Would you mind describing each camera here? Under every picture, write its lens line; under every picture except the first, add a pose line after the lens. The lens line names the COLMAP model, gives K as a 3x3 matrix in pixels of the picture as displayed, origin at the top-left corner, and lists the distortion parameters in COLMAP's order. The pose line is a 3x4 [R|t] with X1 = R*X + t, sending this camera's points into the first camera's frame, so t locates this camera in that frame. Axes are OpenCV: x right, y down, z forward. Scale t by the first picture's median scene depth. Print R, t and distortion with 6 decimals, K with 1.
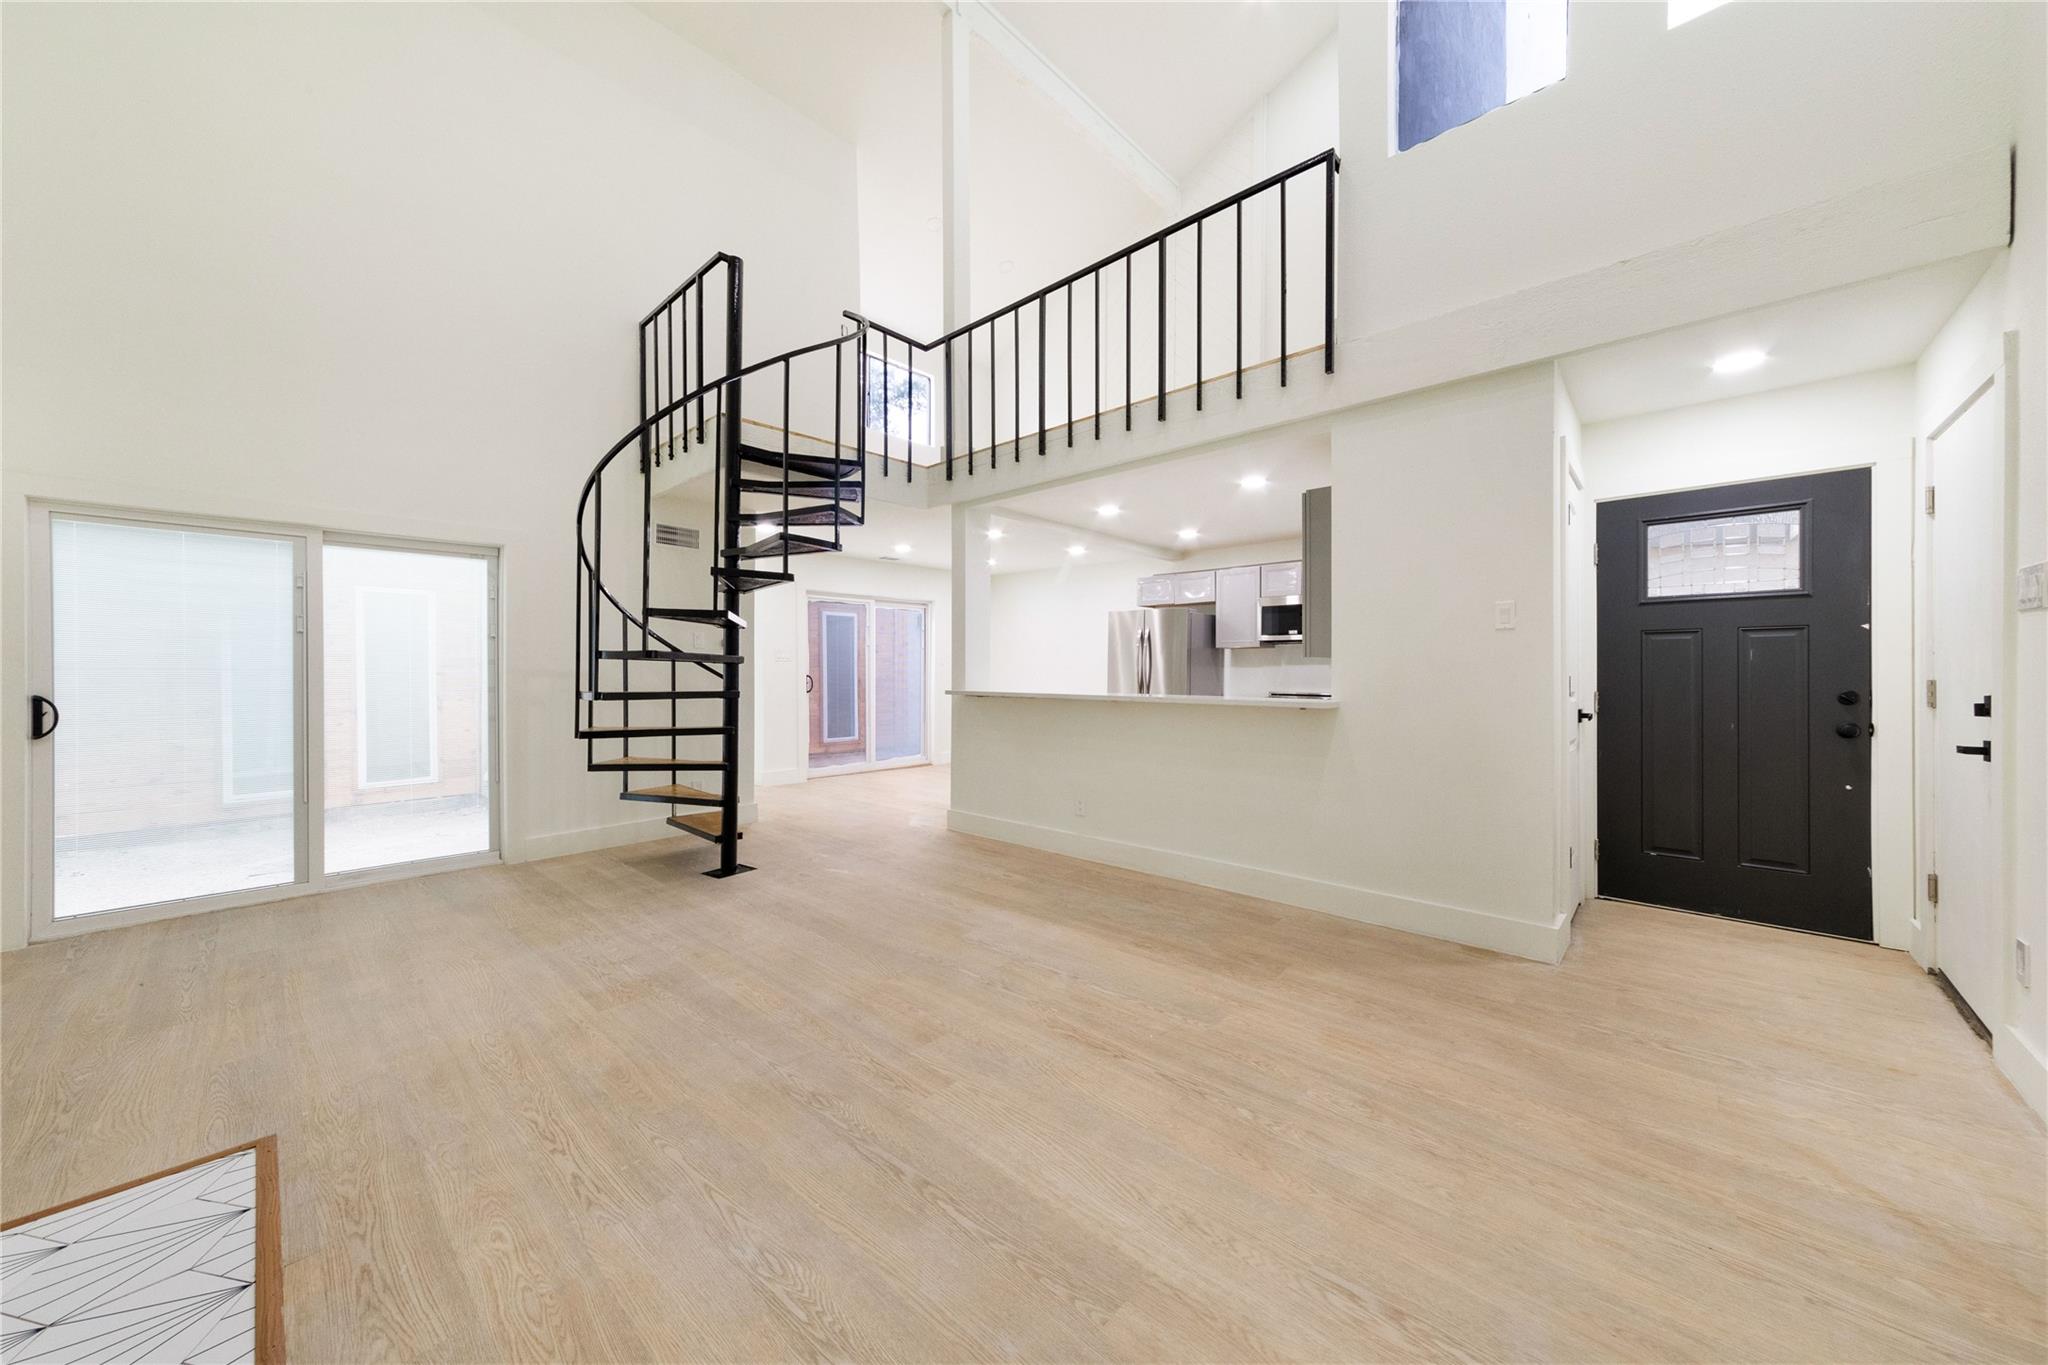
lens RADIAL K [[721.6, 0, 1024.2], [0, 721.6, 677.7], [0, 0, 1]] dist [0.002294, 0.000533]
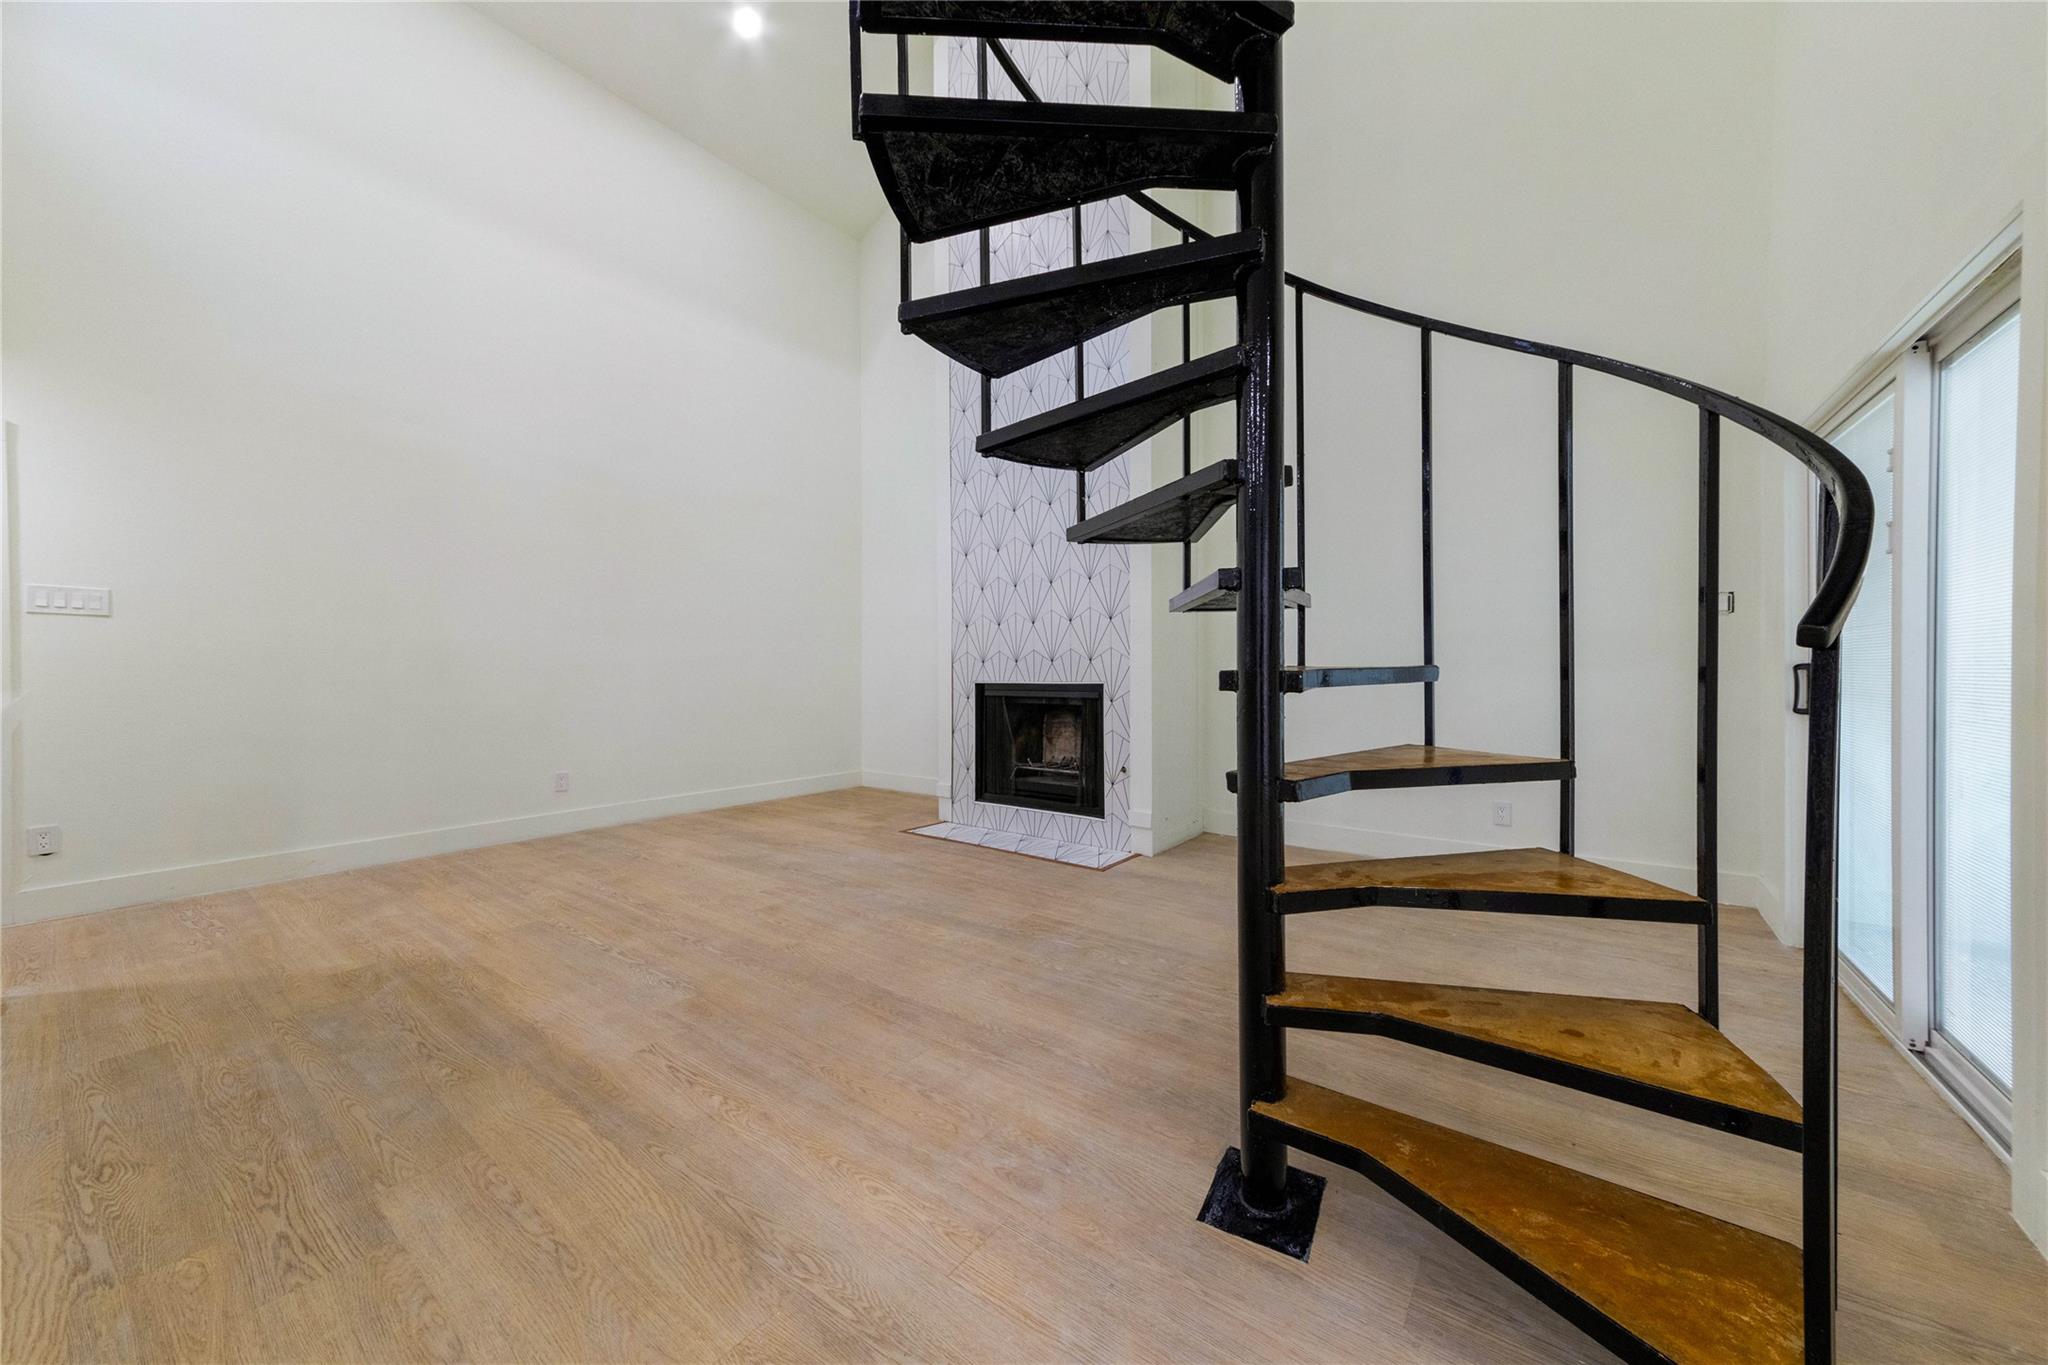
lens RADIAL K [[721.6, 0, 1024.2], [0, 721.6, 677.7], [0, 0, 1]] dist [0.002294, 0.000533]
pose [[-0.994298, 0.009953, -0.106169, -0.338497], [0.008080, 0.999804, 0.018054, 0.019323], [0.106328, 0.017093, -0.994184, 1.716754]]
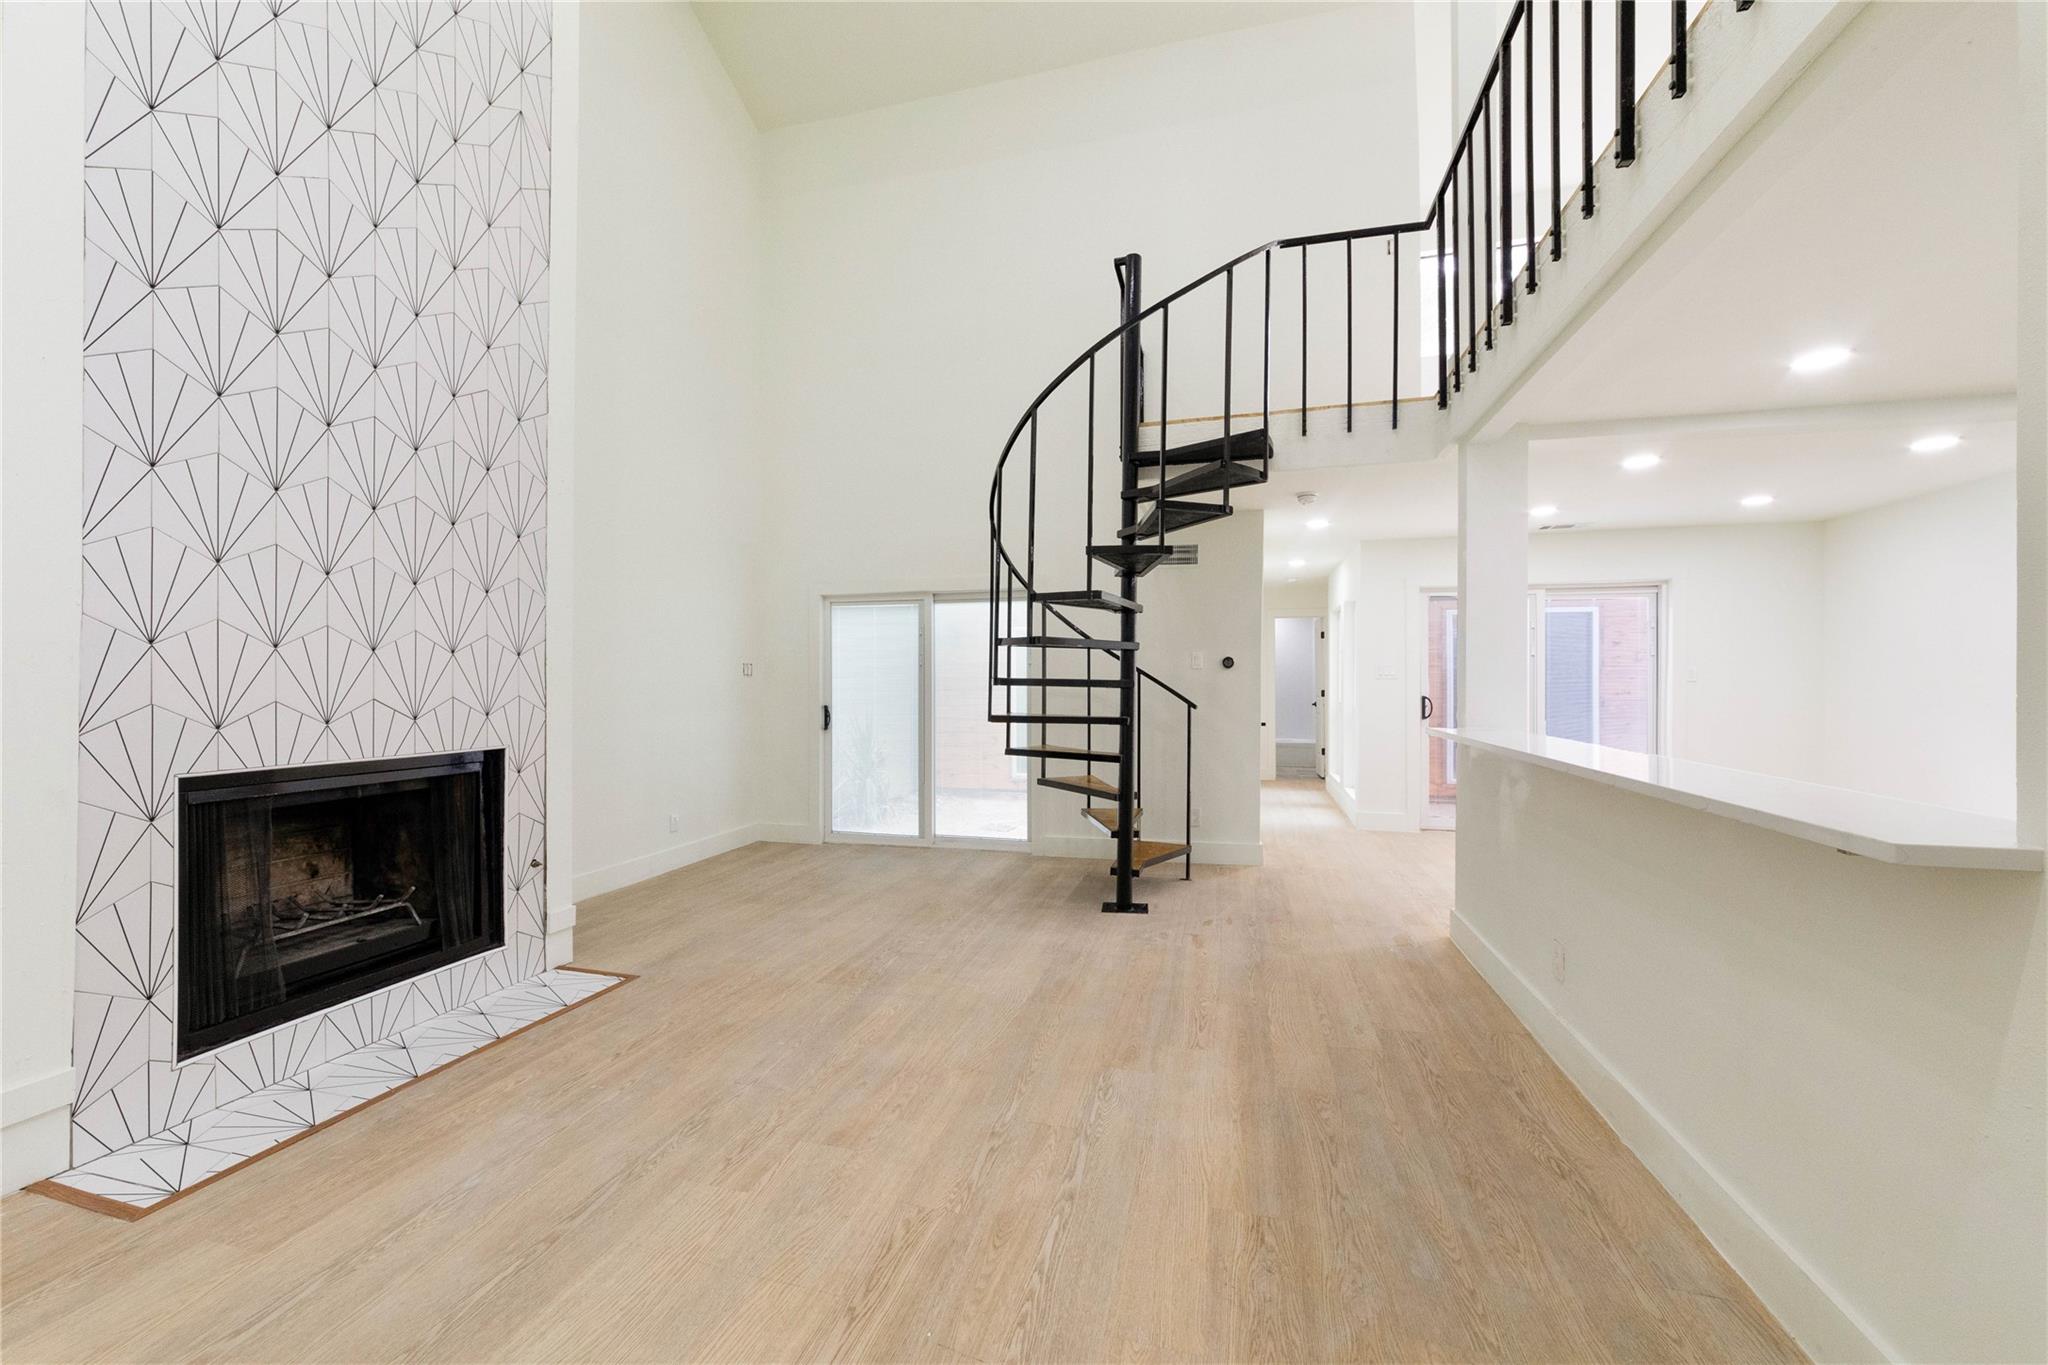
lens RADIAL K [[767.7, 0, 1024.0], [0, 767.7, 682.5], [0, 0, 1]] dist [-0.000583, 0.000051]
pose [[0.465818, 0.000617, -0.884881, 0.541921], [-0.007284, 0.999969, -0.003137, -0.029409], [0.884851, 0.007907, 0.465808, 0.538483]]
